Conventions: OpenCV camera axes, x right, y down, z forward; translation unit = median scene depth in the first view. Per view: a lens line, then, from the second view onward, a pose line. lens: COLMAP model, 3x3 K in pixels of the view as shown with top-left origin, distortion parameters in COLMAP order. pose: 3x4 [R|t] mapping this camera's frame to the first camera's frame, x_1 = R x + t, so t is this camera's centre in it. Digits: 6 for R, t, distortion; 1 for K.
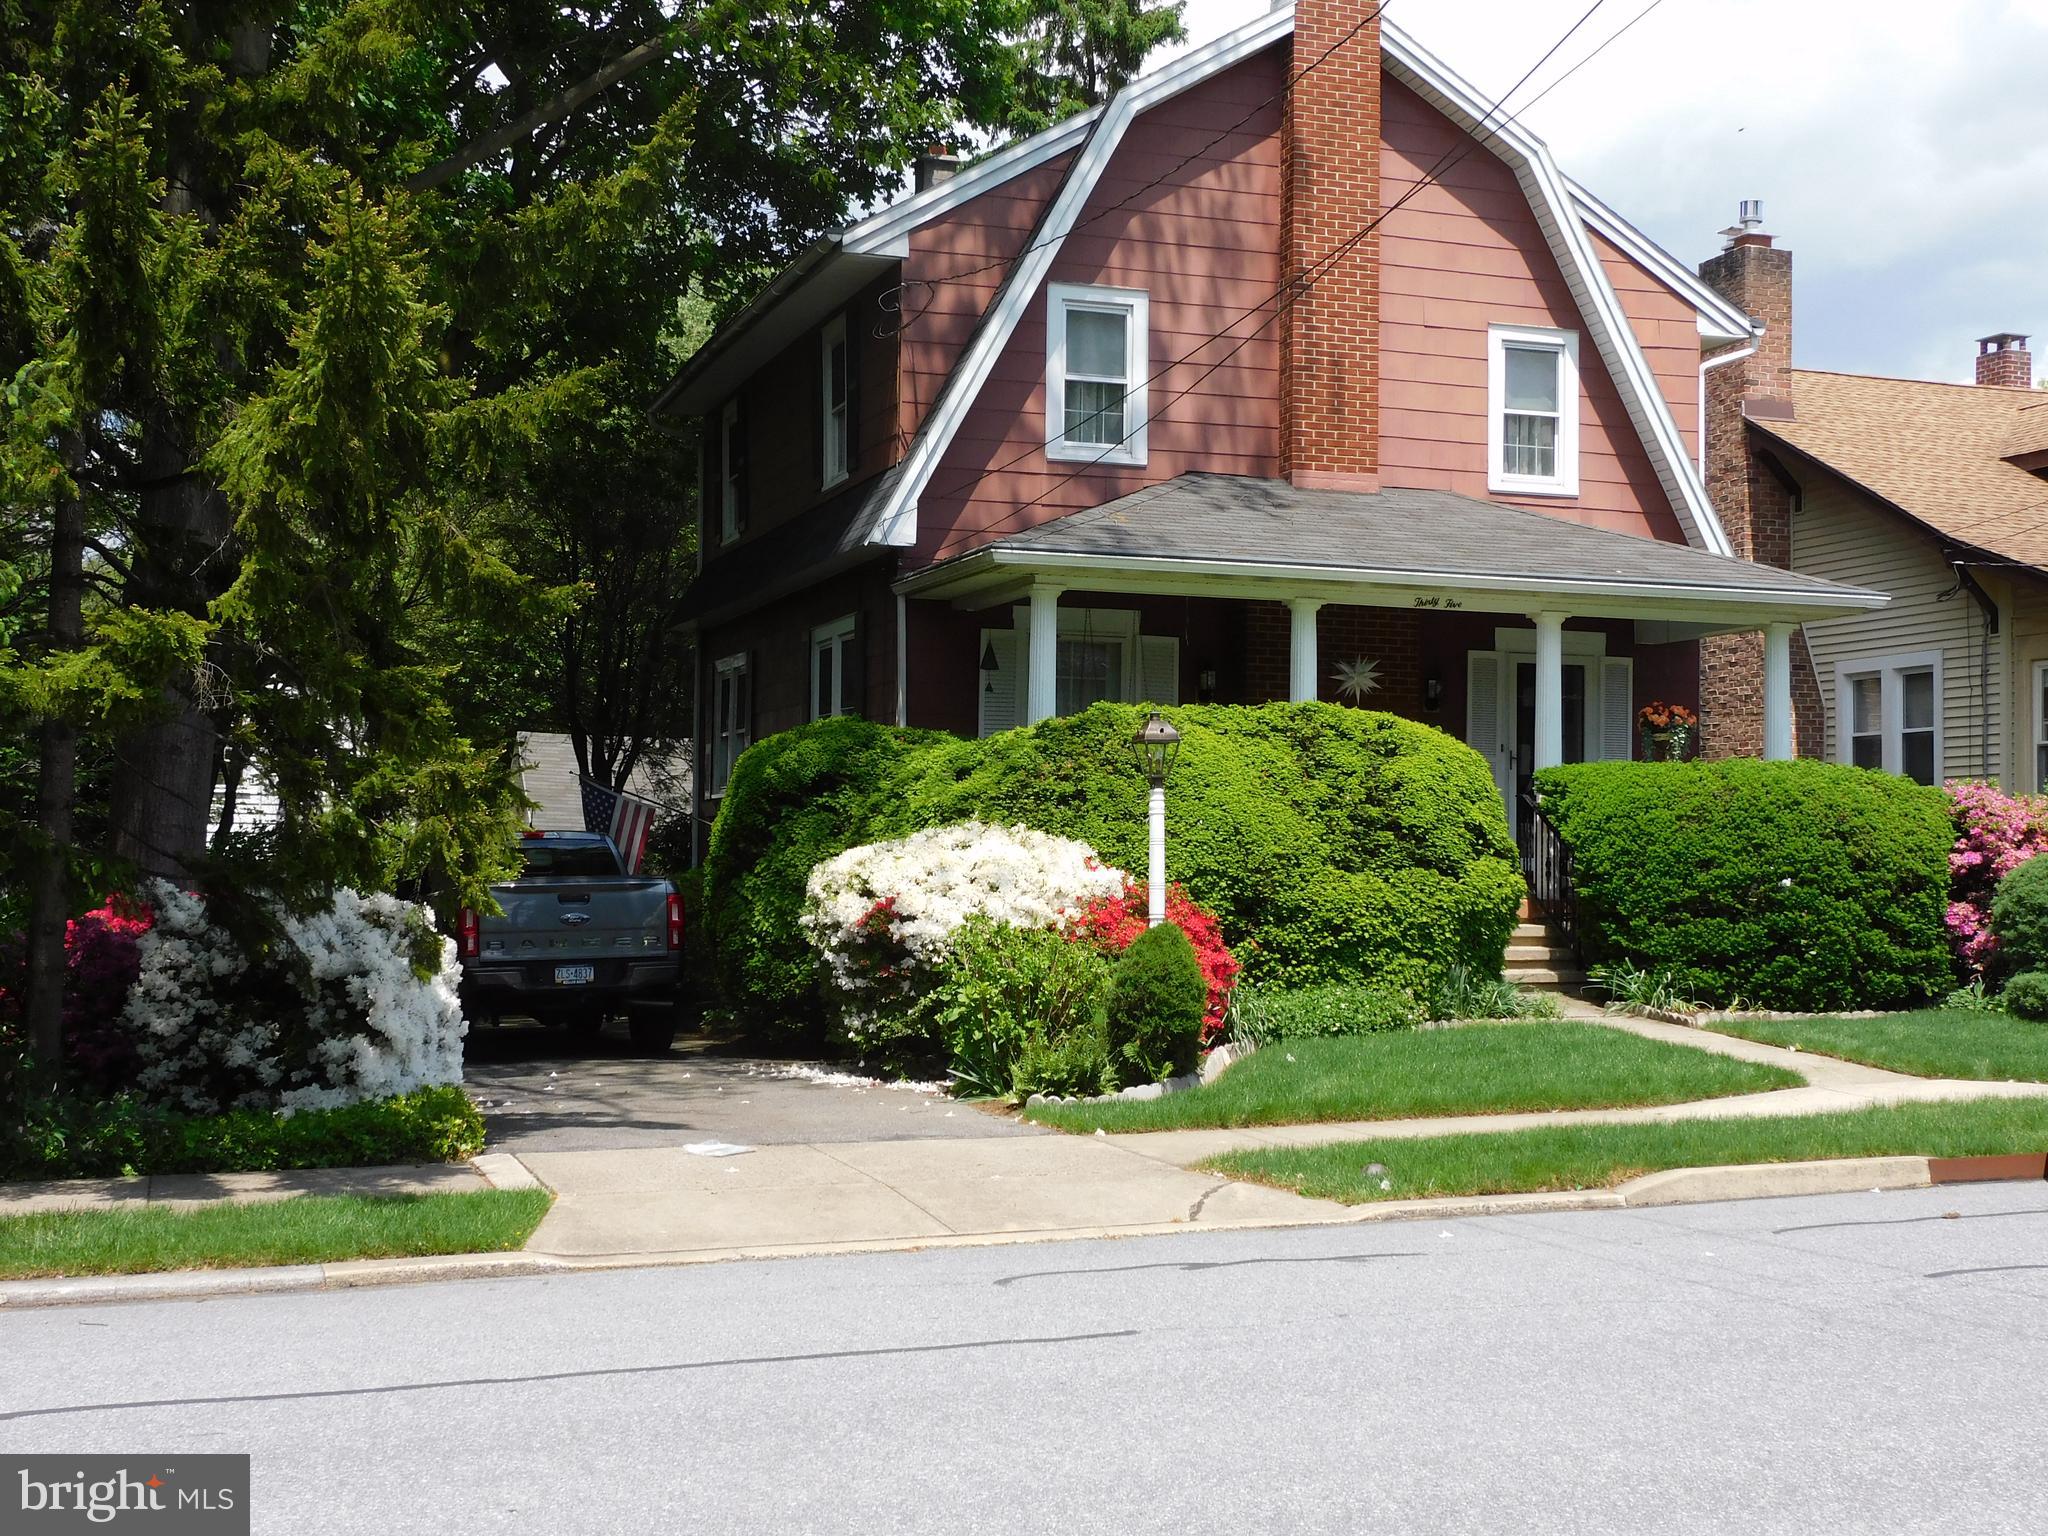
lens RADIAL K [[2678.6, 0, 1022.1], [0, 2678.6, 773.1], [0, 0, 1]] dist [-0.020619, 0.000000]
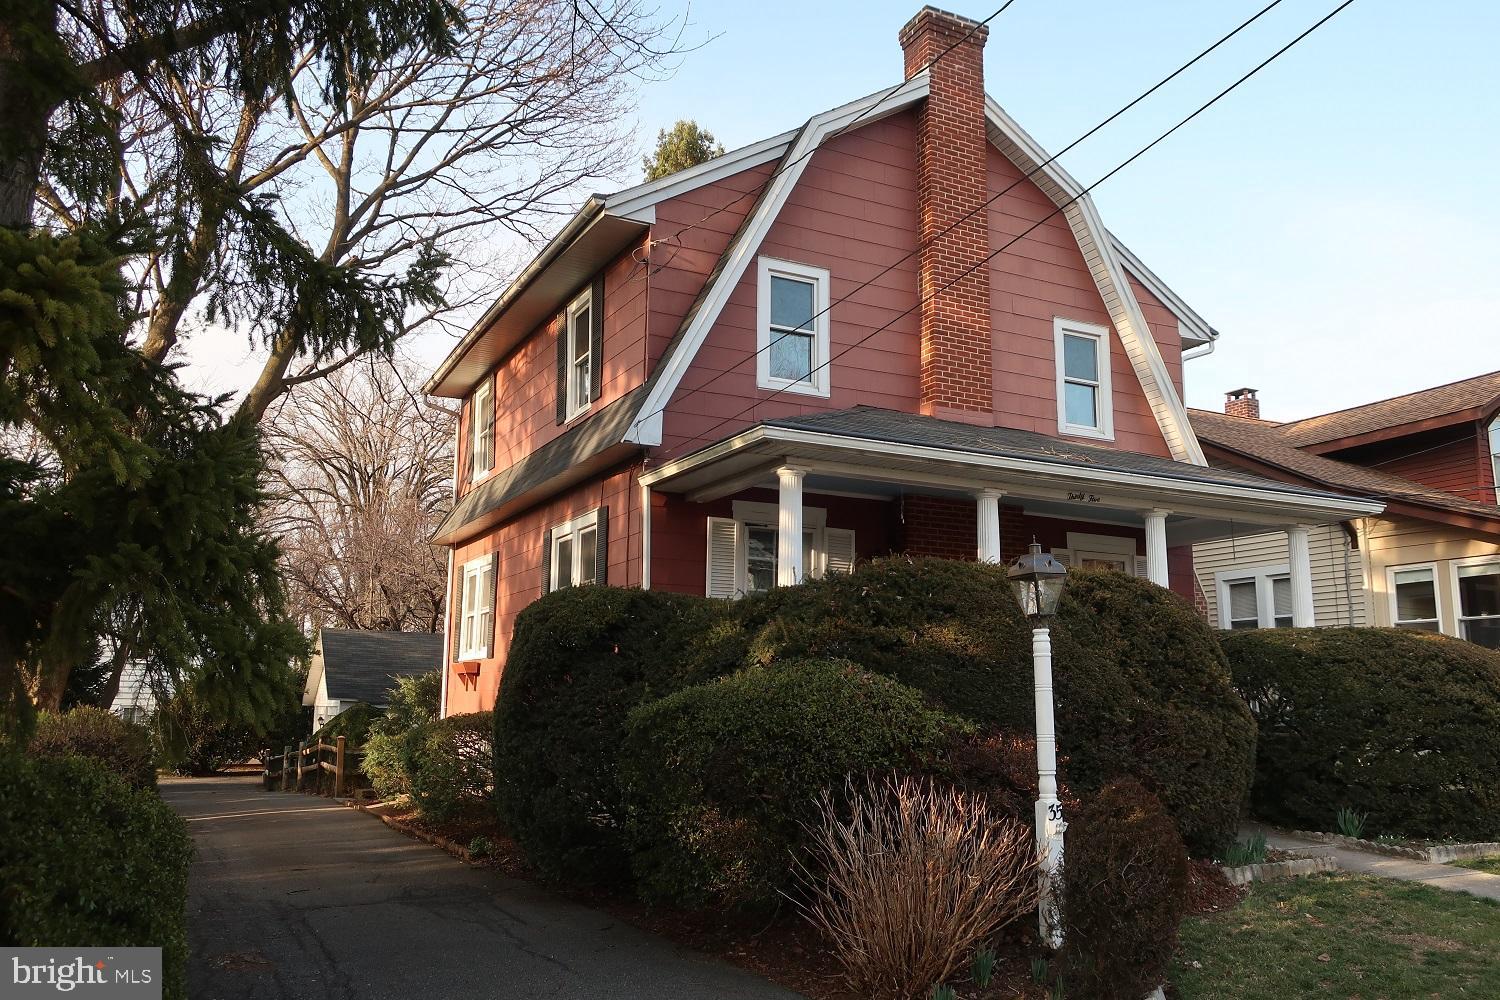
lens RADIAL K [[1194.3, 0, 759.1], [0, 1194.3, 497.6], [0, 0, 1]] dist [0.023701, 0.002016]
pose [[0.987830, 0.023294, 0.153782, -0.072453], [-0.002407, 0.990893, -0.134632, 0.010907], [-0.155518, 0.132623, 0.978890, 0.423811]]
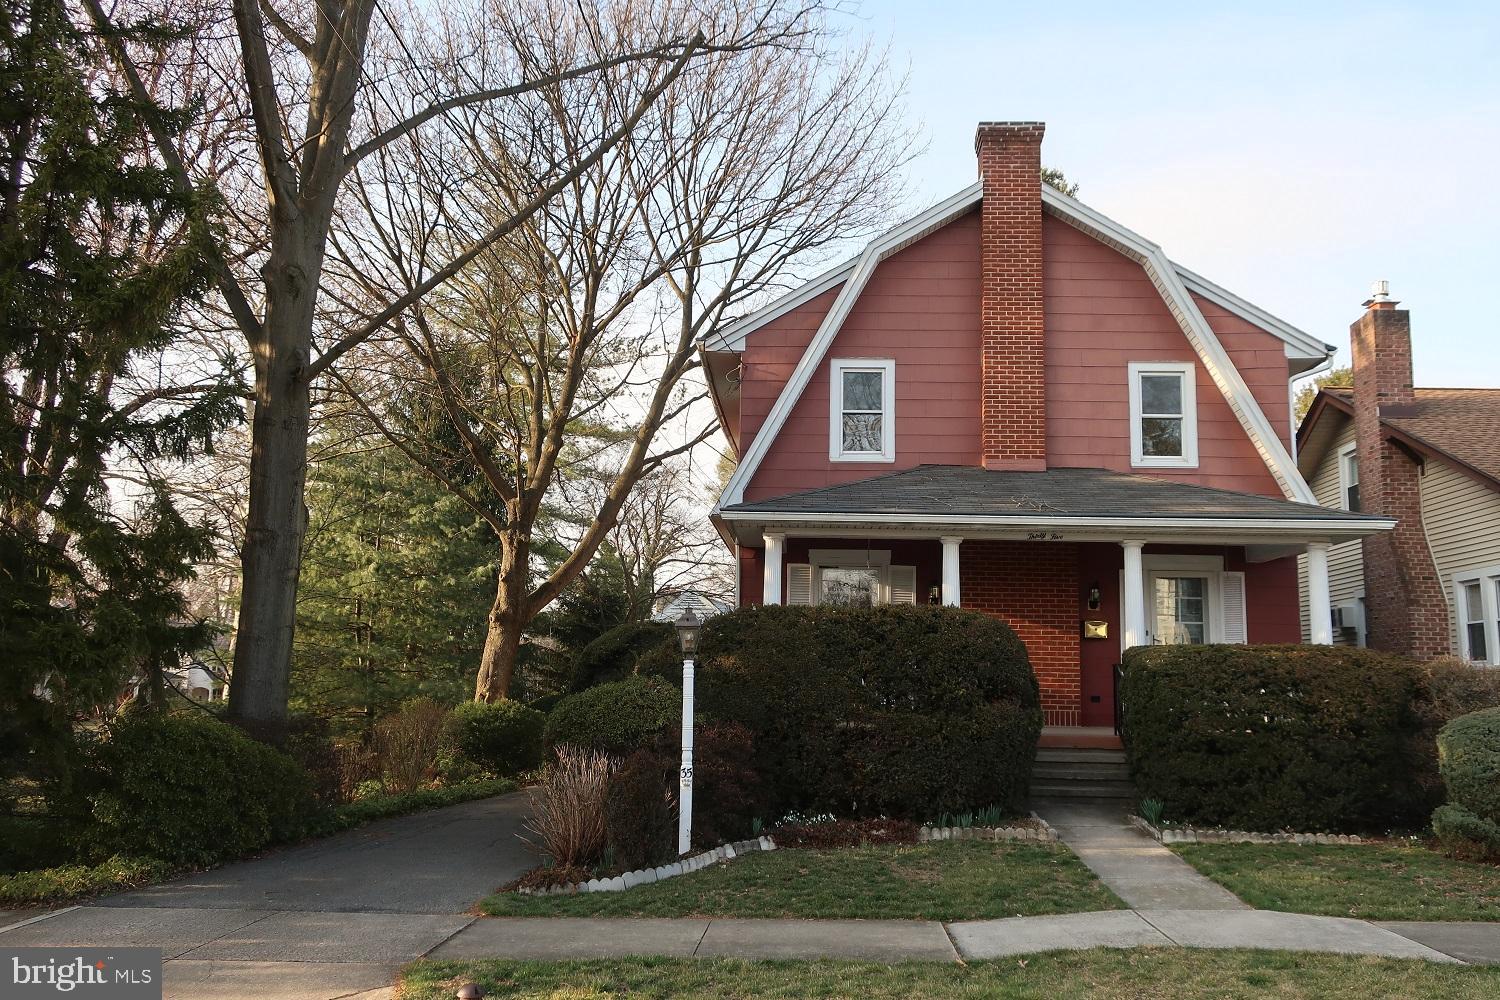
lens RADIAL K [[1194.3, 0, 748.4], [0, 1194.3, 496.7], [0, 0, 1]] dist [0.023701, 0.002016]
pose [[0.929243, -0.048590, -0.366259, 0.221236], [0.001760, 0.991885, -0.127124, -0.000123], [0.369464, 0.117485, 0.921788, 0.277409]]
